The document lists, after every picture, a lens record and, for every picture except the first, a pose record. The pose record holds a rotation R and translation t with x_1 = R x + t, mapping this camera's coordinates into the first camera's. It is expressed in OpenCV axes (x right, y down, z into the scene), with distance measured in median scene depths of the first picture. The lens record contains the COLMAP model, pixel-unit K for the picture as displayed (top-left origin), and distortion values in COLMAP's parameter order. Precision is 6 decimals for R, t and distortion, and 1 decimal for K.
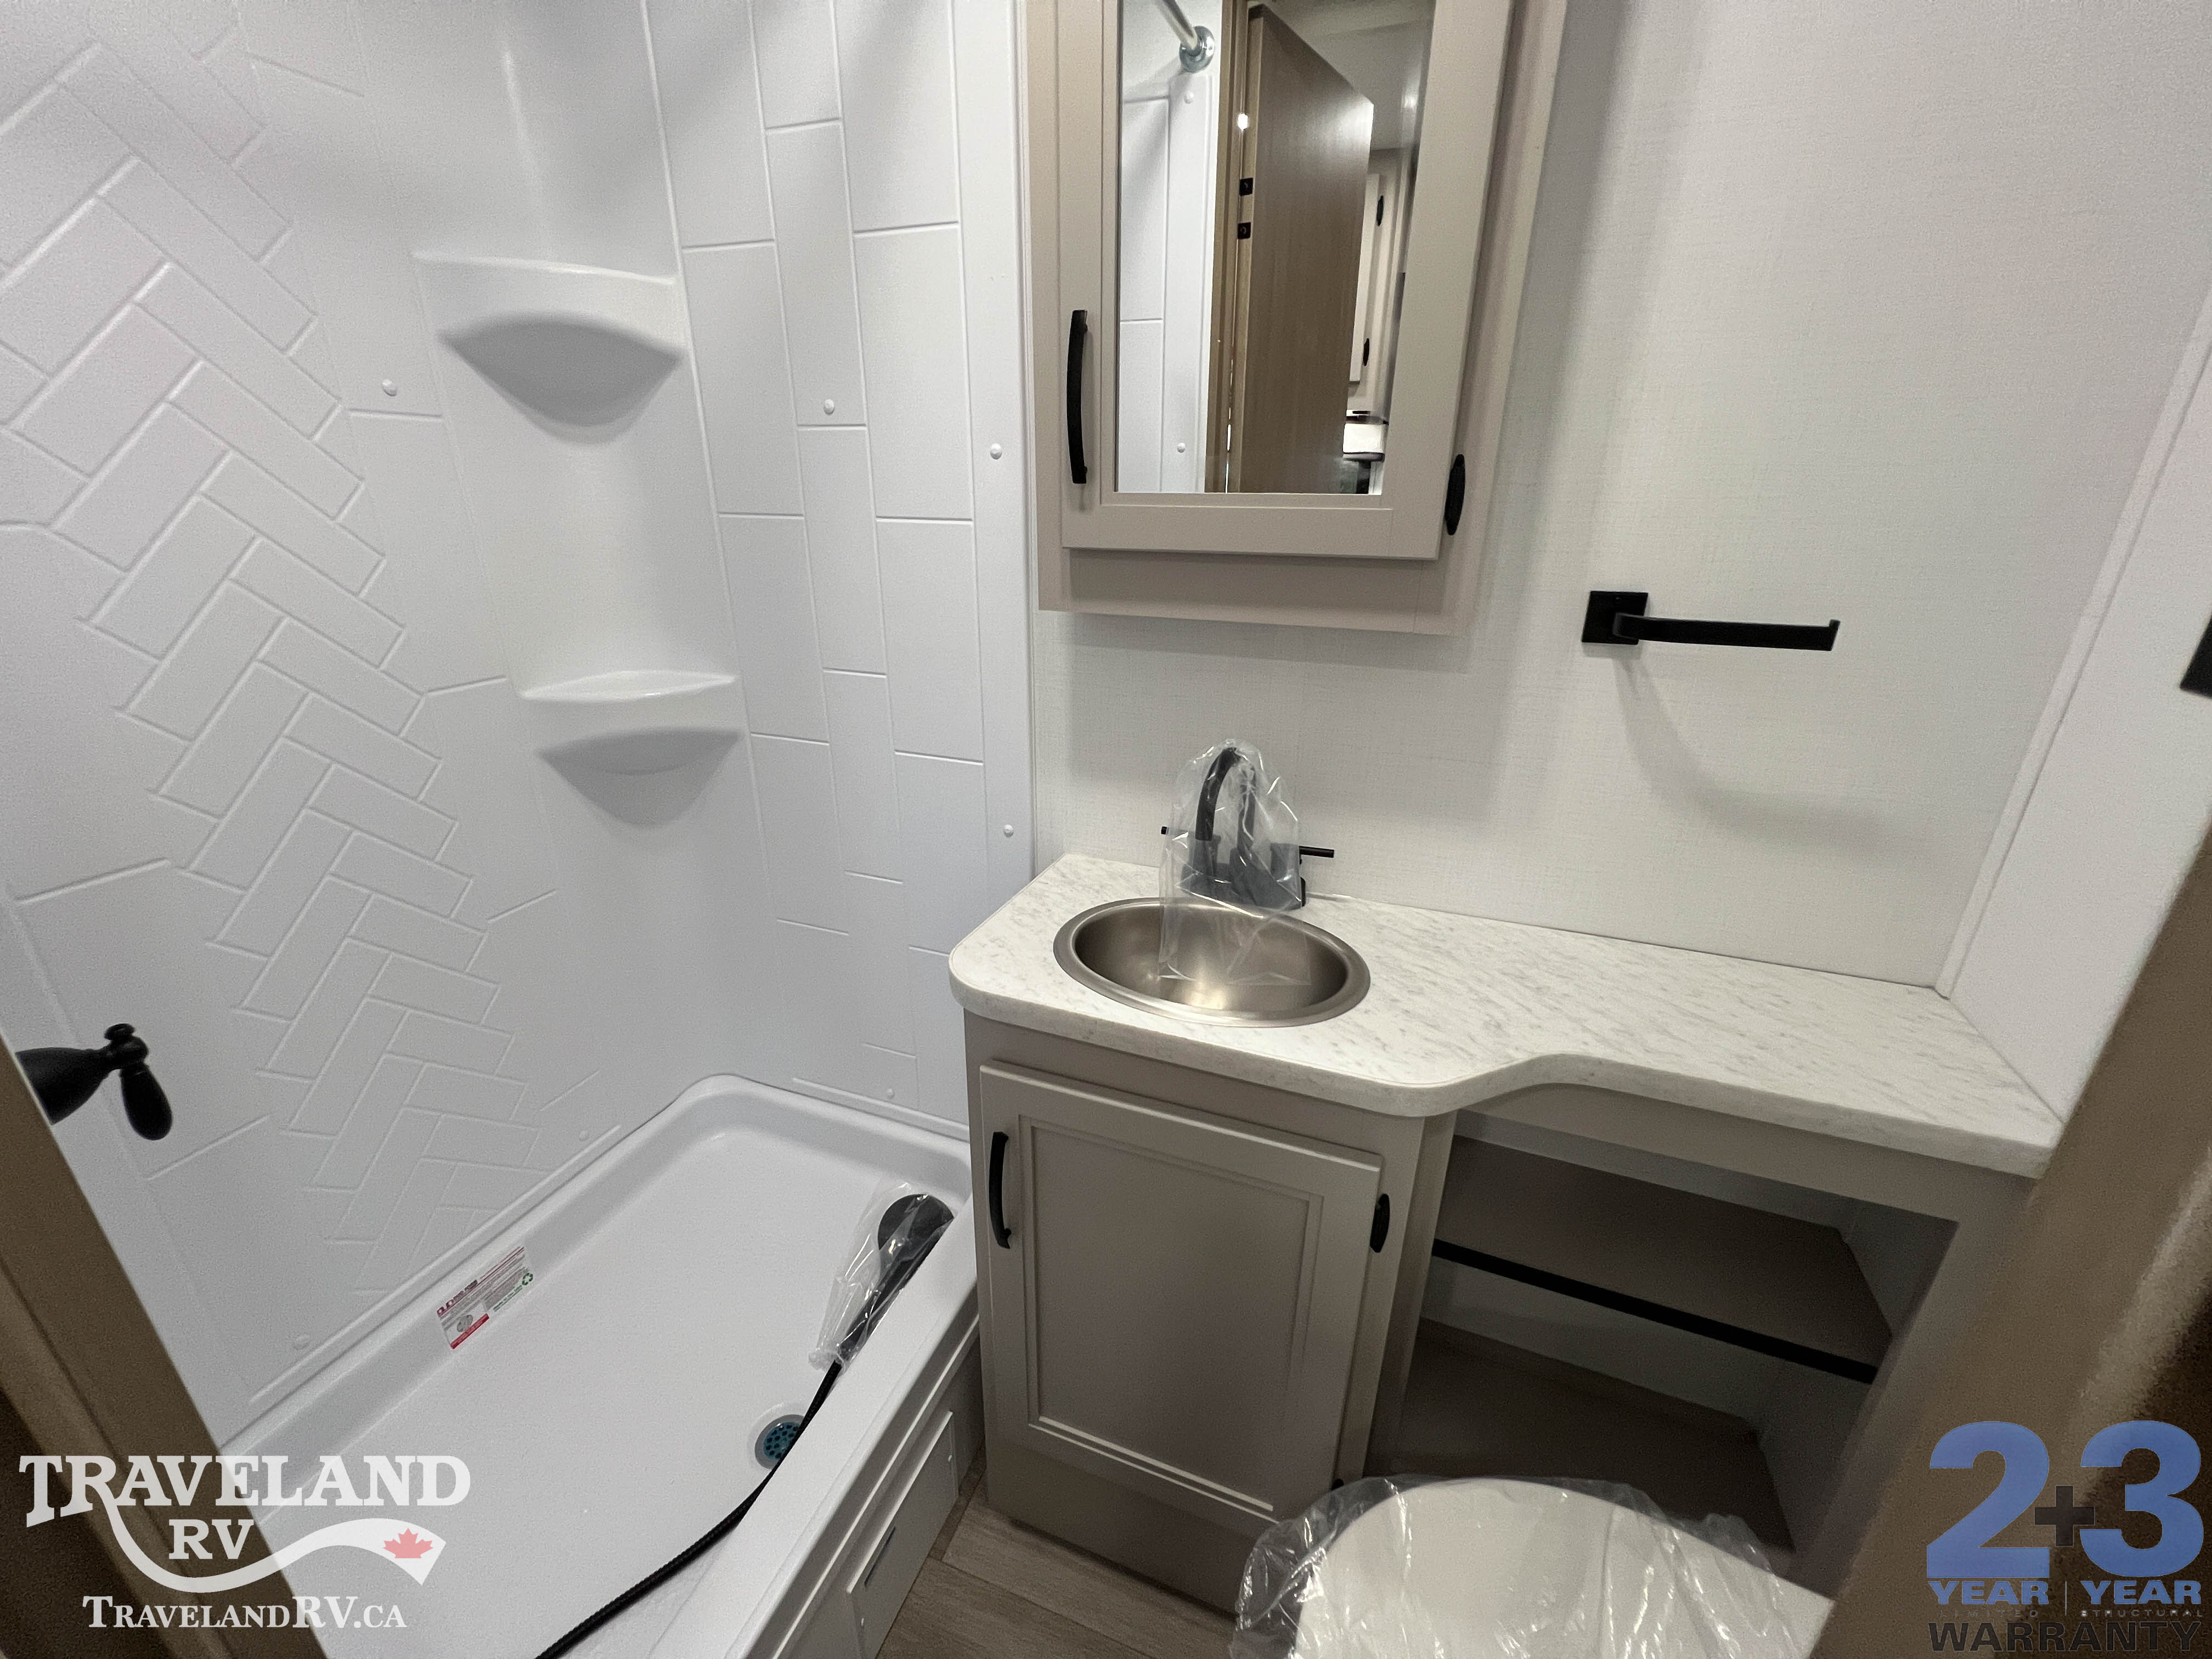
lens RADIAL K [[895.2, 0, 1096.7], [0, 895.2, 809.0], [0, 0, 1]] dist [0.000719, 0.000098]
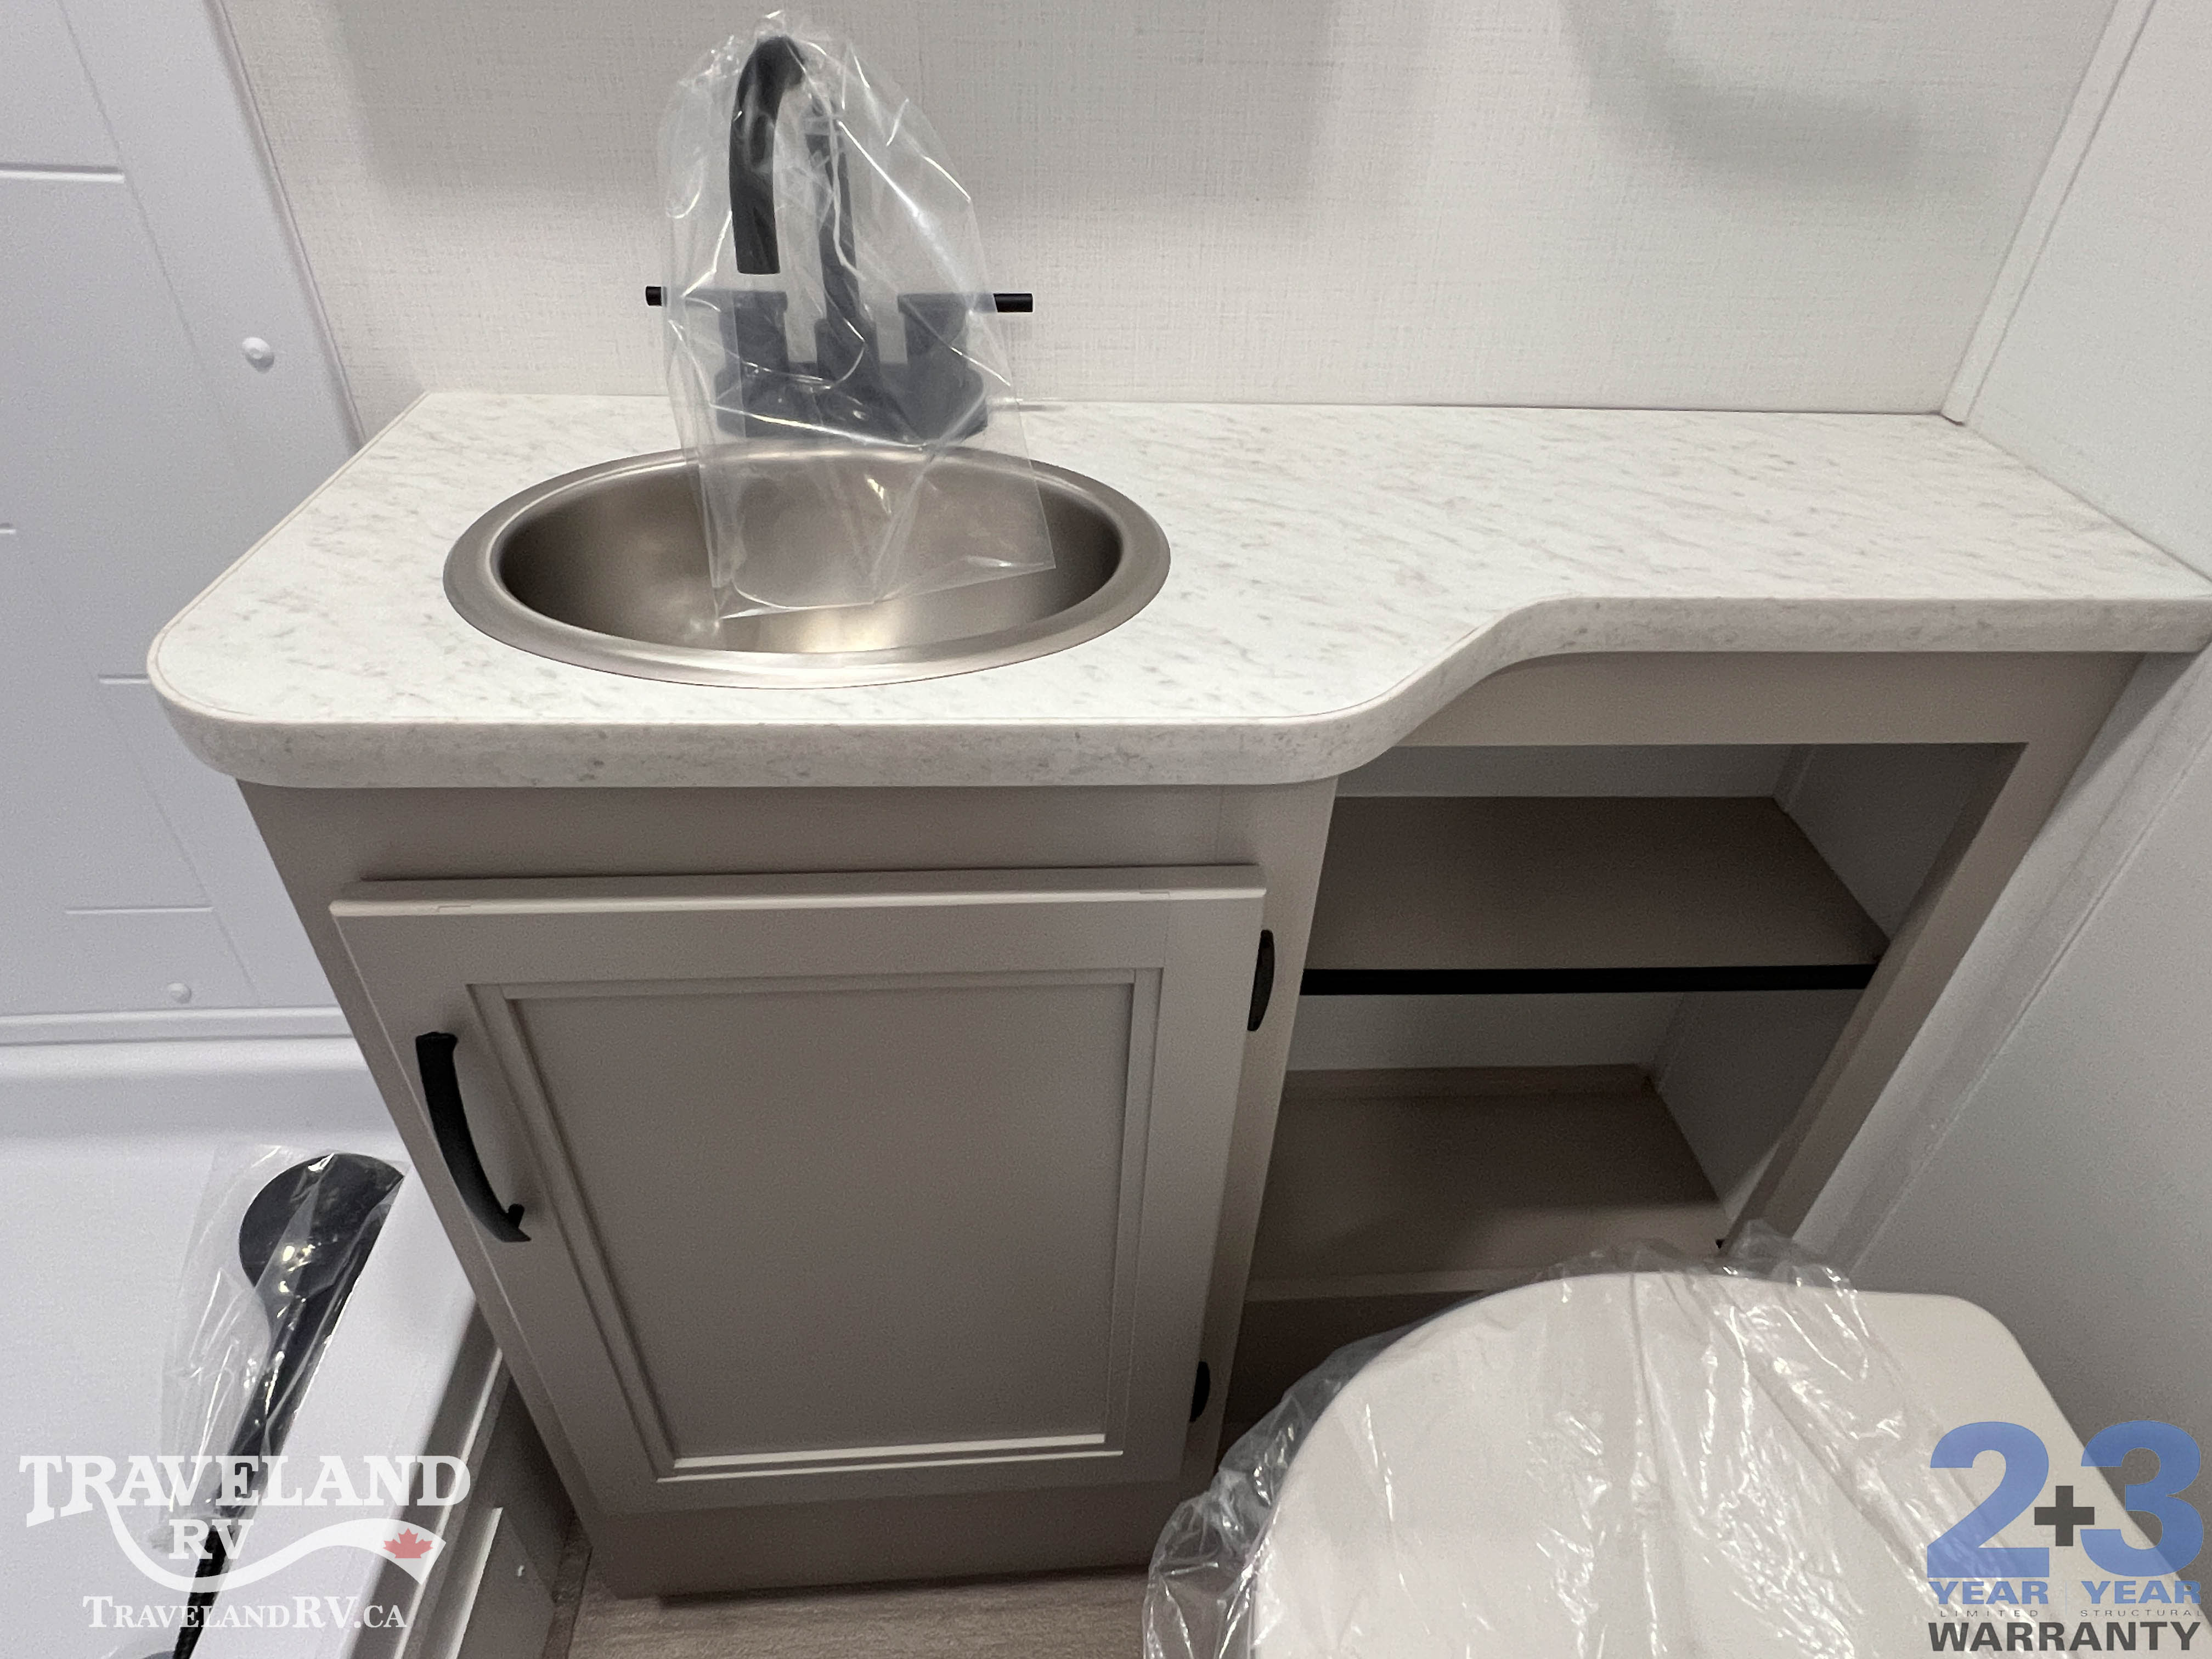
lens RADIAL K [[1268.5, 0, 1128.9], [0, 1268.5, 831.2], [0, 0, 1]] dist [0.001268, -0.003313]
pose [[0.898729, -0.240357, 0.366763, -0.006657], [0.109493, 0.932906, 0.343071, 0.091287], [-0.424615, -0.268170, 0.864747, 0.330380]]
